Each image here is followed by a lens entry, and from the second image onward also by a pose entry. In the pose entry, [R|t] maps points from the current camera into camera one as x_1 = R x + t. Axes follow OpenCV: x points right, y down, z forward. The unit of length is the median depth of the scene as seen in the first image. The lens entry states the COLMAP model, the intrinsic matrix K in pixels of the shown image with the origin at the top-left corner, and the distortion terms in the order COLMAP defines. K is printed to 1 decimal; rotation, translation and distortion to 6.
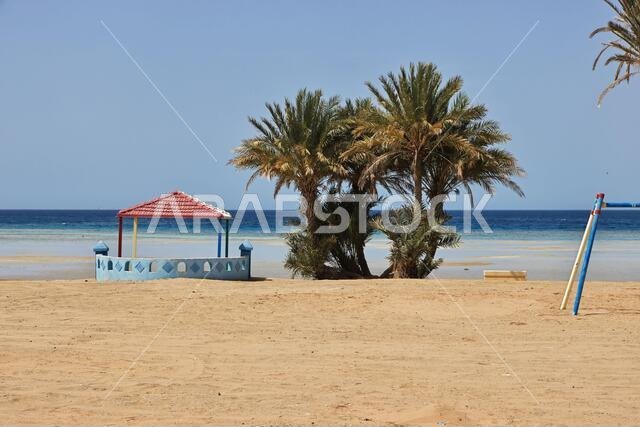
lens RADIAL K [[398.6, 0, 320.0], [0, 398.6, 213.5], [0, 0, 1]] dist [0.004996, 0.001004]
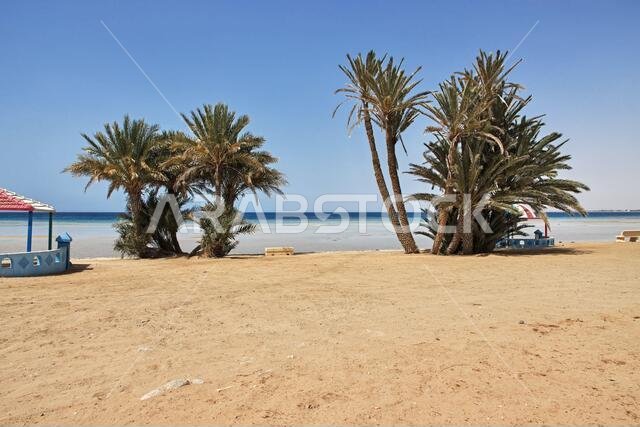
lens RADIAL K [[398.6, 0, 320.0], [0, 398.6, 213.5], [0, 0, 1]] dist [0.004996, 0.001004]
pose [[0.912531, 0.000133, 0.409008, -0.005768], [-0.008668, 0.999782, 0.019014, -0.015214], [-0.408917, -0.020896, 0.912333, -0.459870]]
